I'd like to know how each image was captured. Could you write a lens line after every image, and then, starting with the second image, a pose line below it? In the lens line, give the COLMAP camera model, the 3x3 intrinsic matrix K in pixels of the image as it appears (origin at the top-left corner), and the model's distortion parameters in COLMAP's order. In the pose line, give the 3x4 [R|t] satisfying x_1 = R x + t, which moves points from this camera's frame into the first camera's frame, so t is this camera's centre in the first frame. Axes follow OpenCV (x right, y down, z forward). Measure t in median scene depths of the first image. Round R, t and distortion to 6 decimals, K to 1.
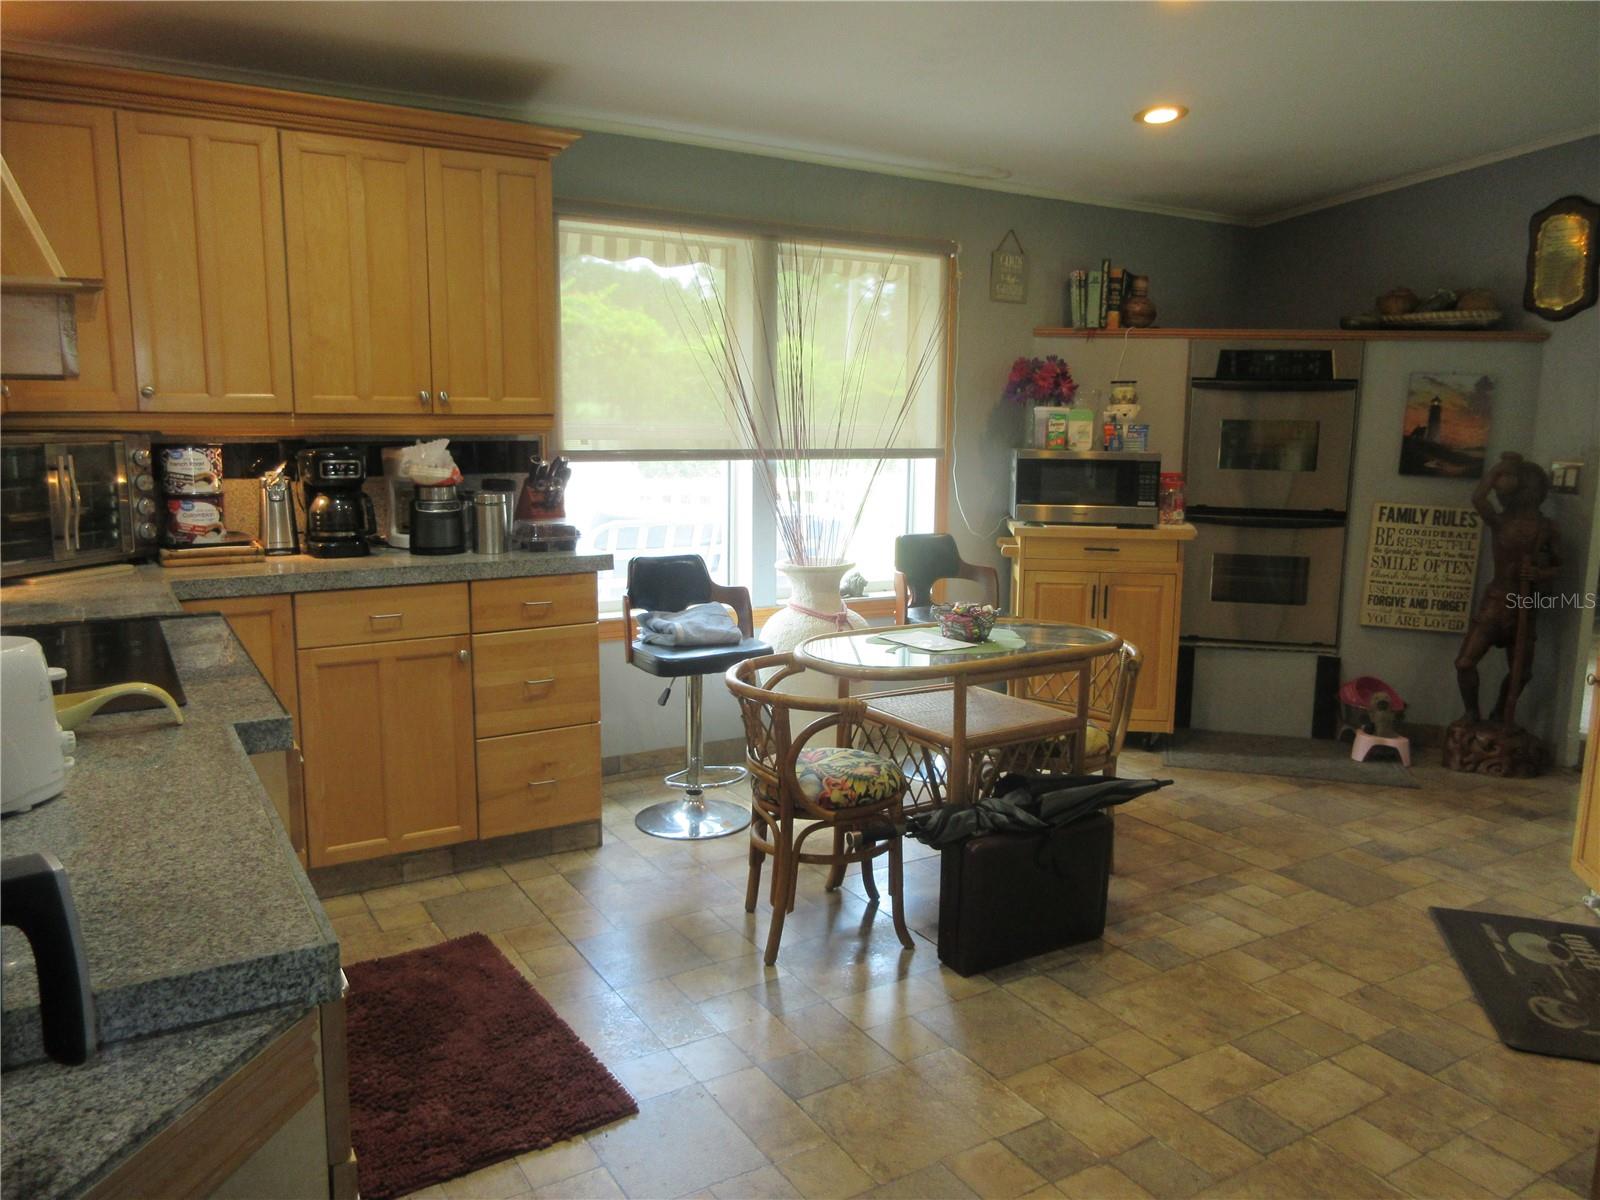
lens RADIAL K [[1172.2, 0, 803.8], [0, 1172.2, 586.2], [0, 0, 1]] dist [-0.015074, 0.003534]
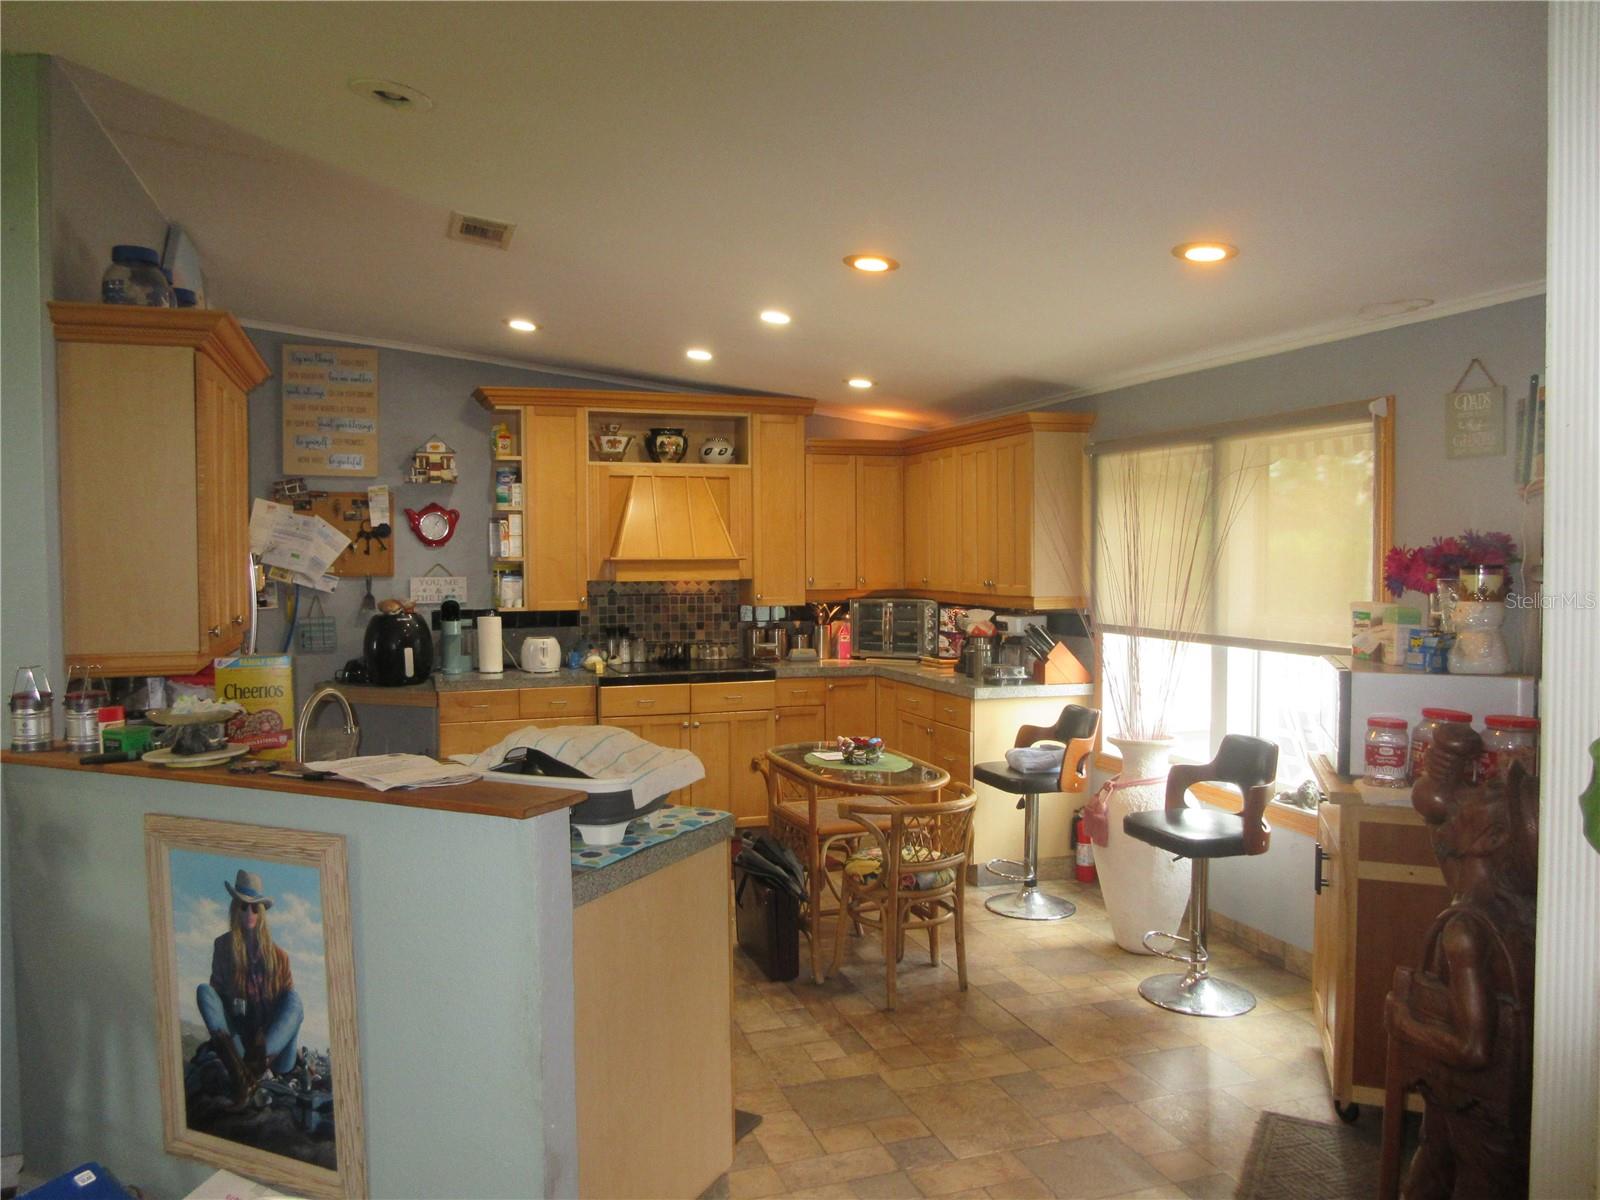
lens RADIAL K [[1172.2, 0, 803.8], [0, 1172.2, 586.2], [0, 0, 1]] dist [-0.015074, 0.003534]
pose [[-0.207981, 0.010652, -0.978075, 1.184602], [-0.151384, 0.987542, 0.042946, -0.163825], [0.966347, 0.156997, -0.203777, 0.939130]]
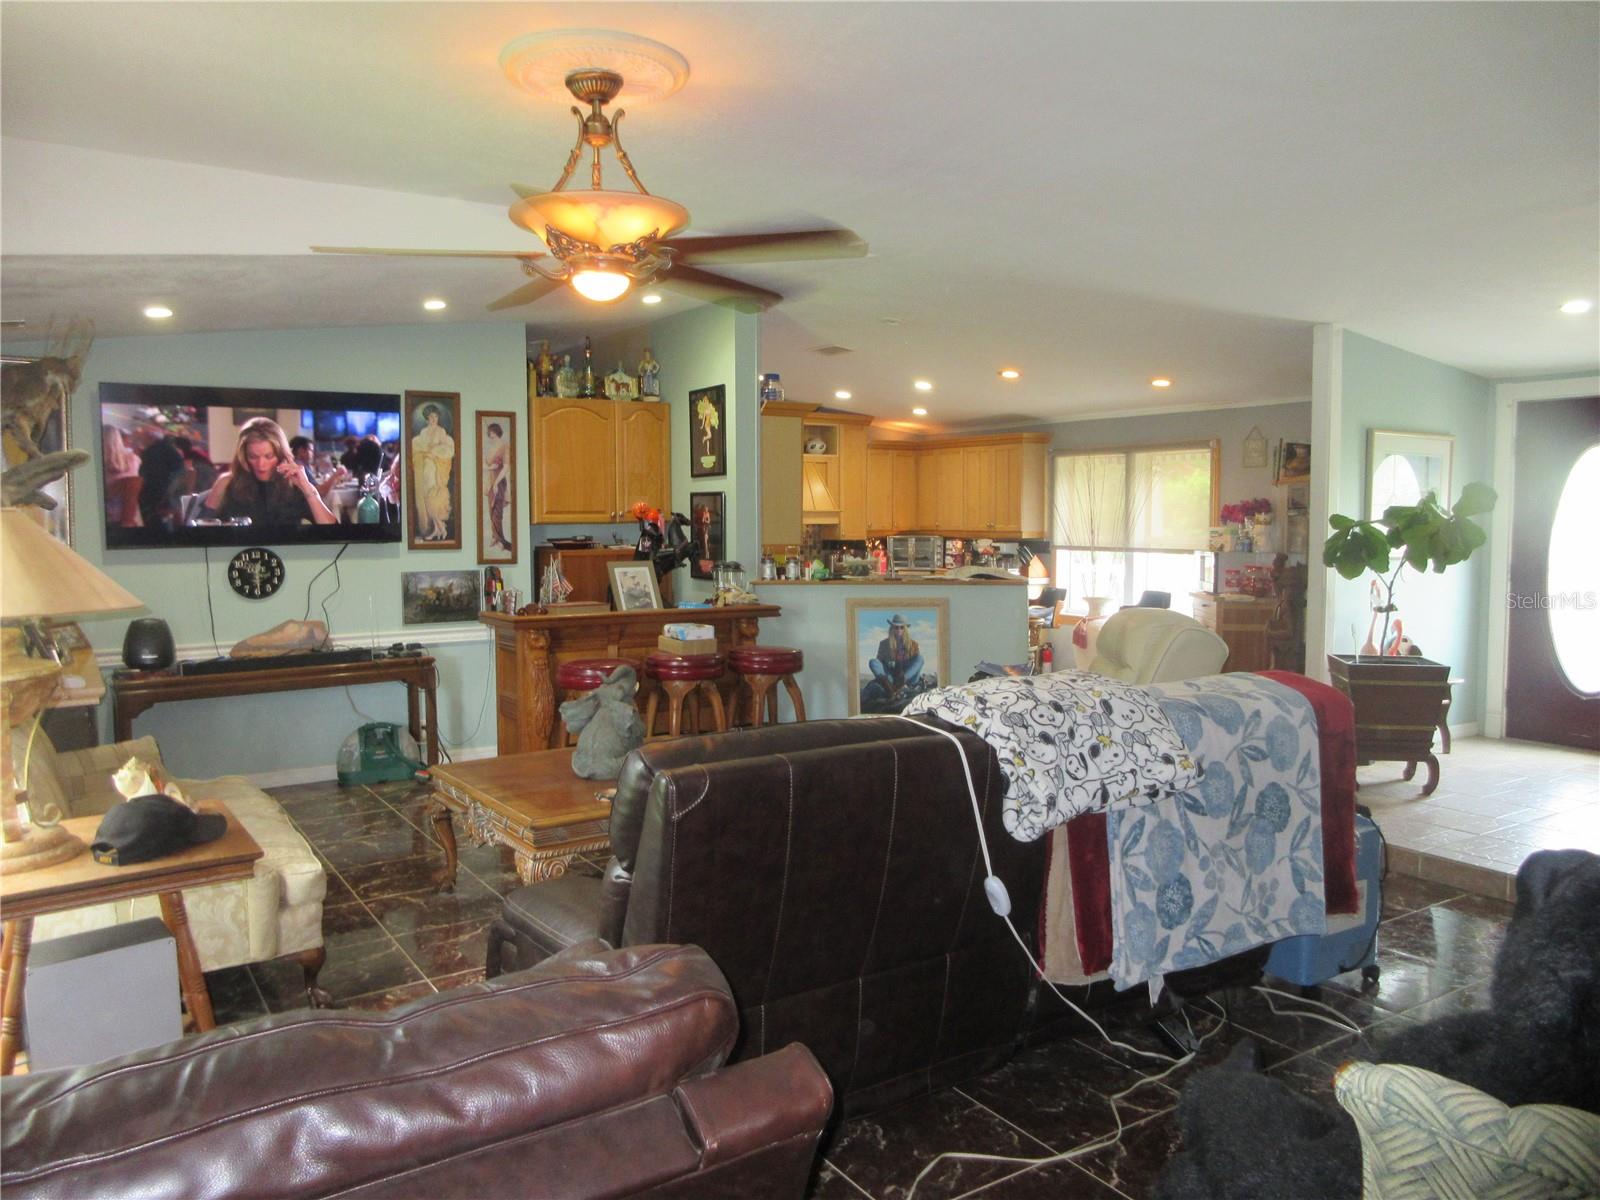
lens RADIAL K [[1172.2, 0, 803.8], [0, 1172.2, 586.2], [0, 0, 1]] dist [-0.015074, 0.003534]
pose [[0.037708, 0.042087, -0.998402, 2.326619], [-0.153541, 0.987492, 0.035828, -0.034537], [0.987422, 0.151945, 0.043698, 0.360893]]
